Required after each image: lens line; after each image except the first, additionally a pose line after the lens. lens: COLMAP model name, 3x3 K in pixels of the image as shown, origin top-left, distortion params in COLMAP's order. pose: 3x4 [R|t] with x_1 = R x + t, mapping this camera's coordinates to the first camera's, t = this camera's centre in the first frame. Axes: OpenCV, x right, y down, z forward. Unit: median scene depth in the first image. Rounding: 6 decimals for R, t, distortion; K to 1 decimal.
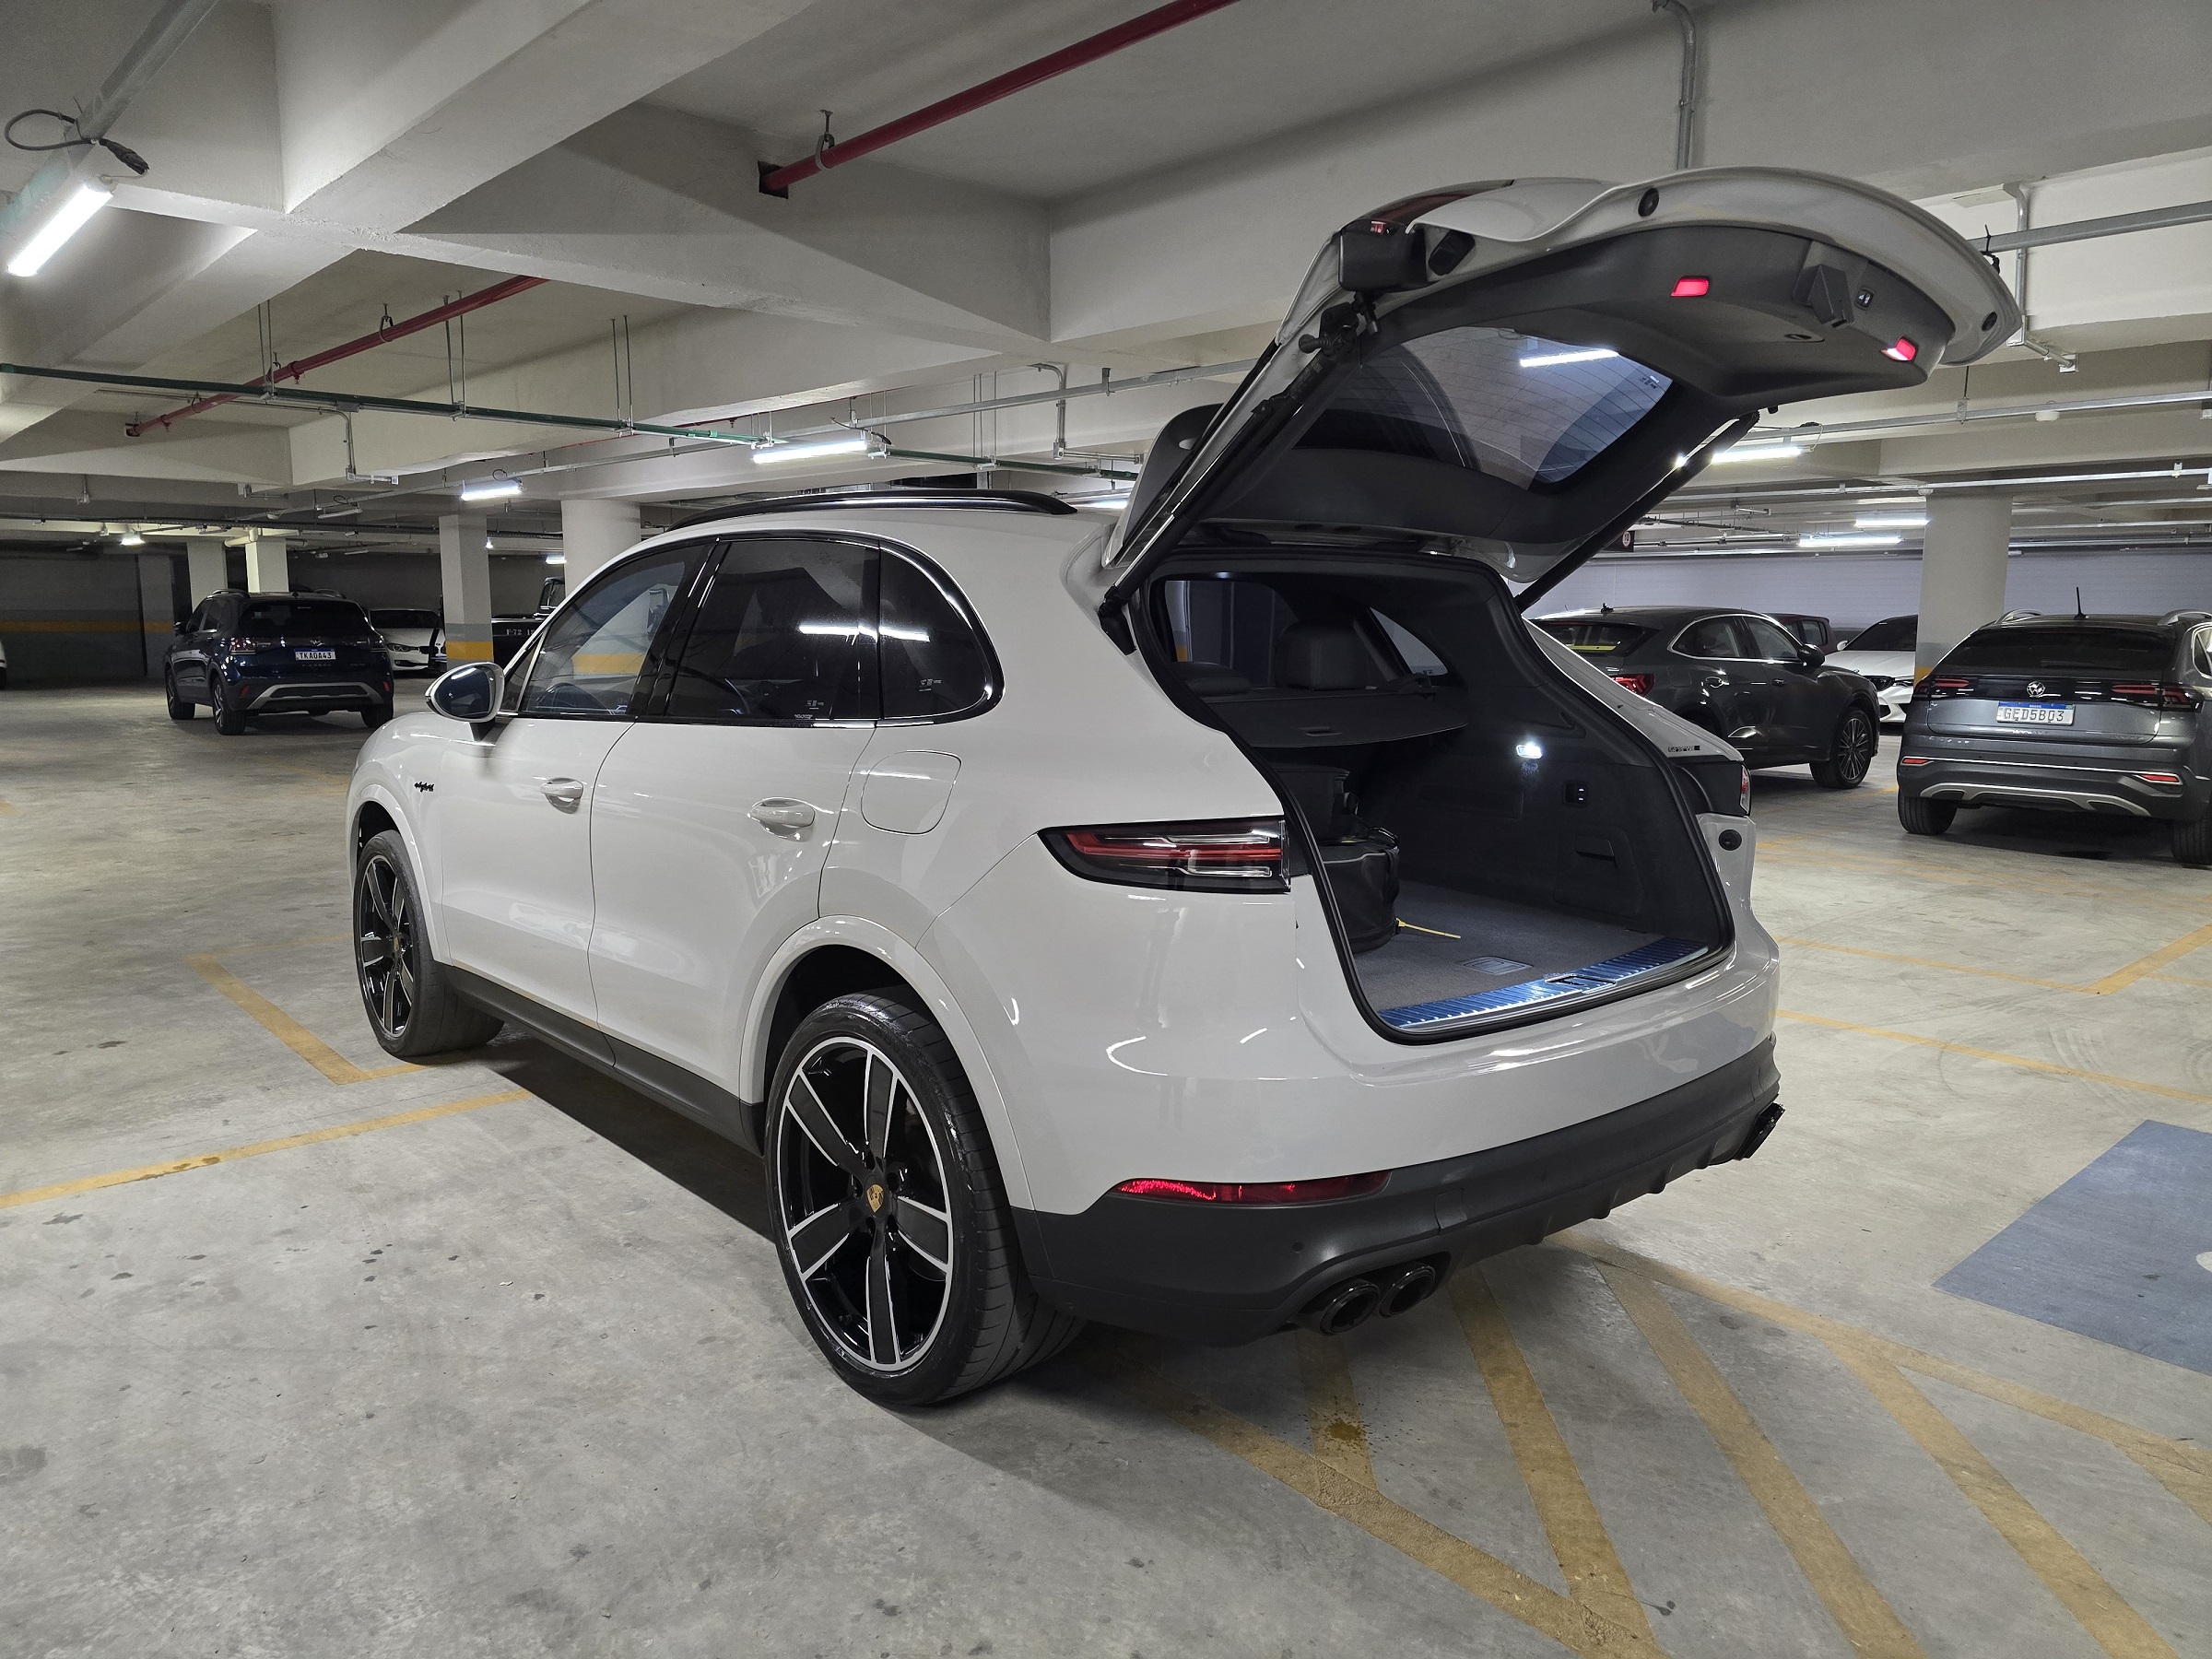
lens RADIAL K [[1493.5, 0, 1113.2], [0, 1493.5, 838.6], [0, 0, 1]] dist [0.048163, -0.047878]
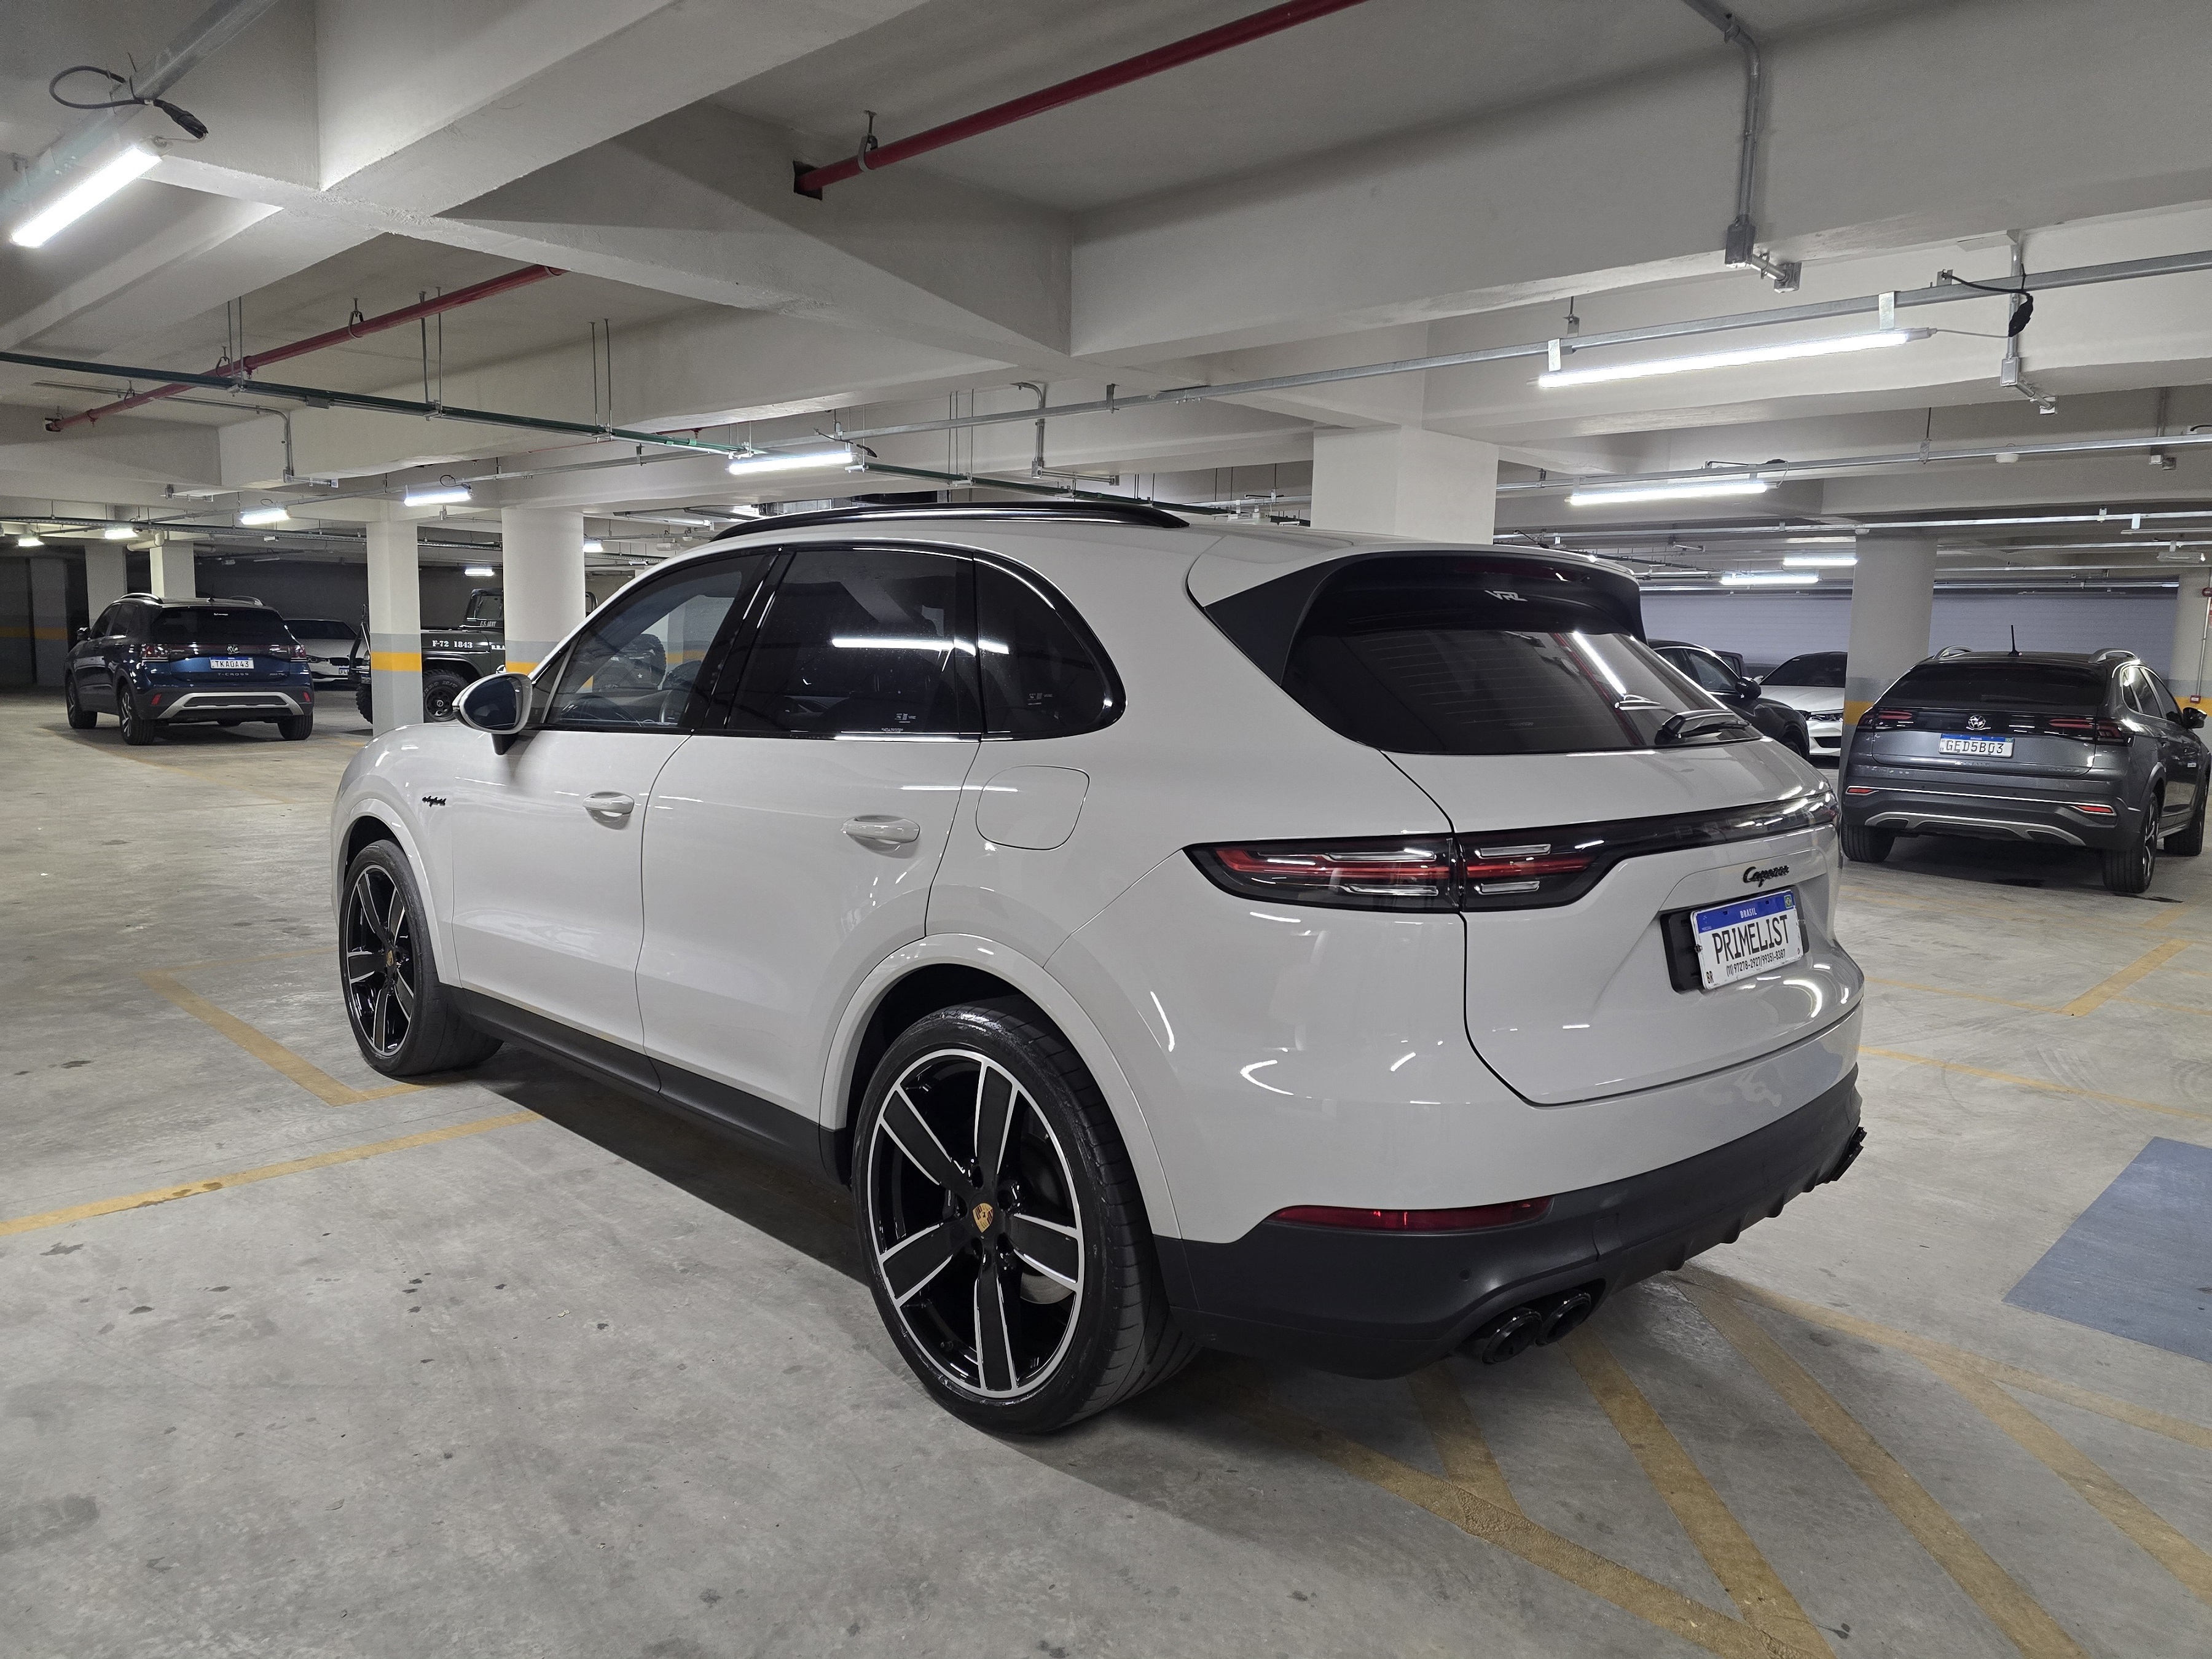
lens RADIAL K [[1486.3, 0, 1118.4], [0, 1486.3, 832.8], [0, 0, 1]] dist [0.054521, -0.051476]
pose [[0.997888, 0.009675, 0.064231, -0.106800], [-0.008341, 0.999745, -0.020993, 0.008898], [-0.064417, 0.020413, 0.997714, 0.024855]]
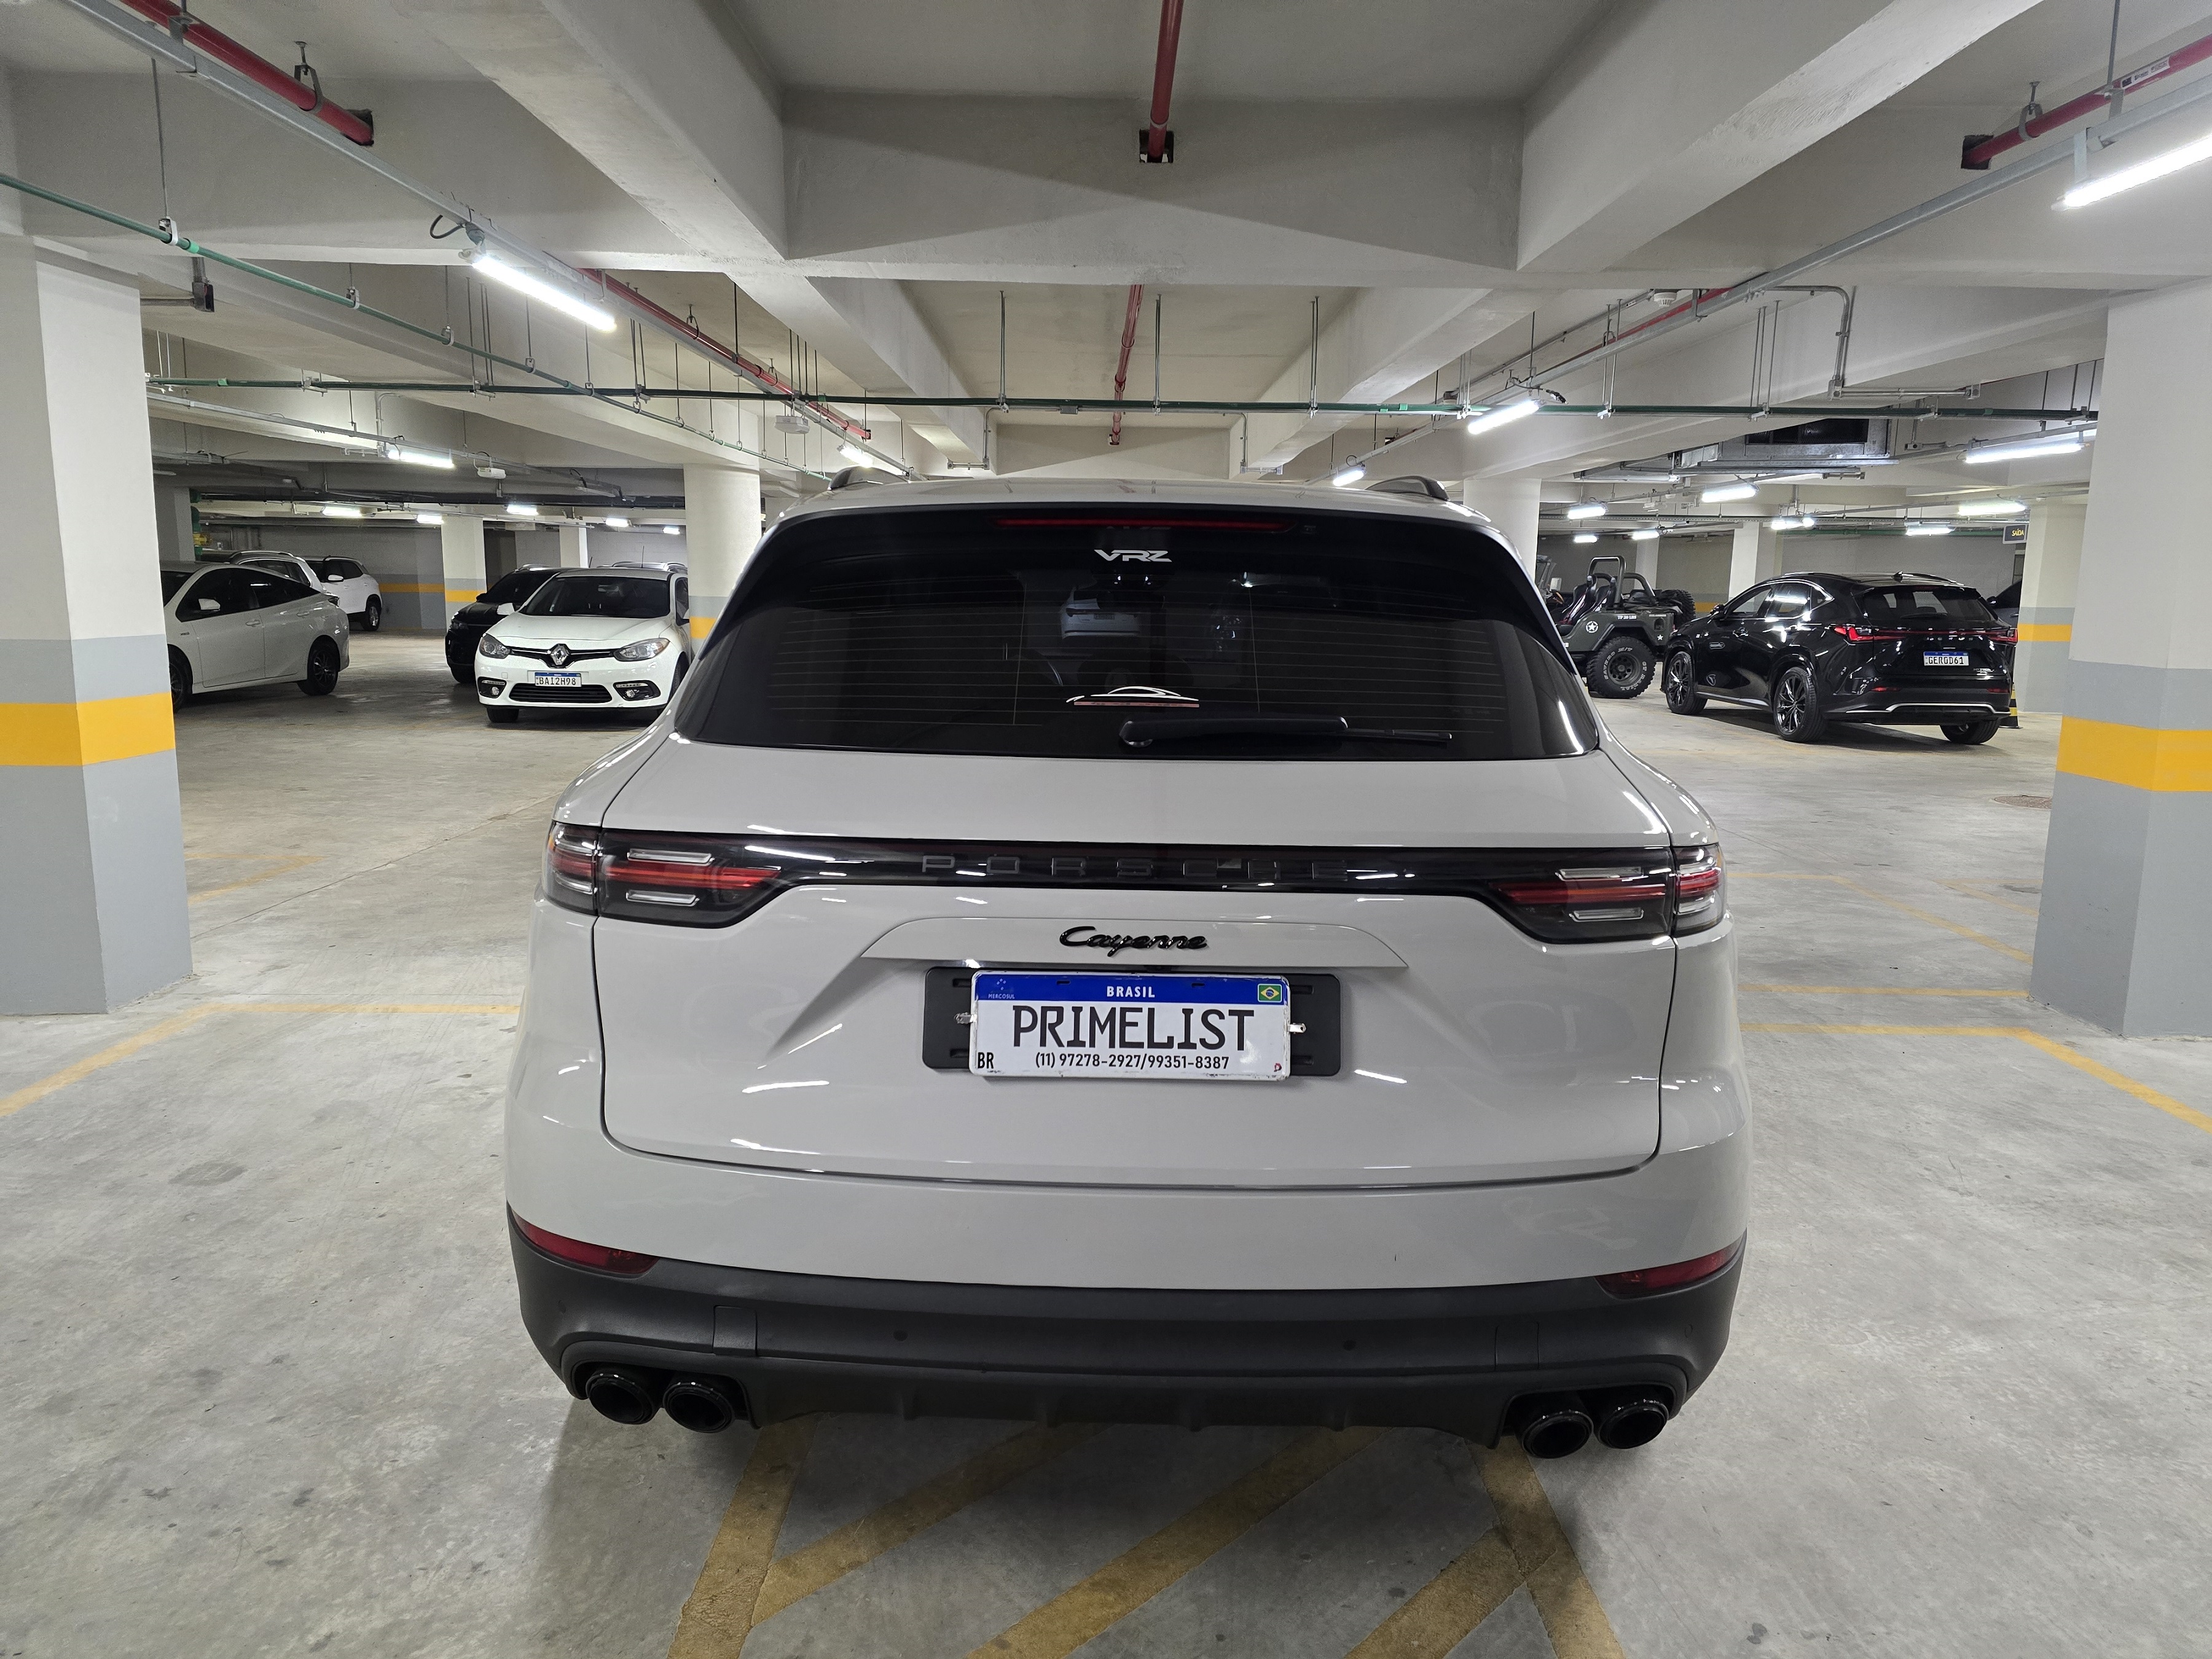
lens RADIAL K [[1486.3, 0, 1118.4], [0, 1486.3, 832.8], [0, 0, 1]] dist [0.054521, -0.051476]
pose [[0.744690, 0.113635, -0.657666, 0.579825], [-0.106698, 0.992995, 0.050759, -0.051257], [0.658827, 0.032372, 0.751598, 0.339119]]
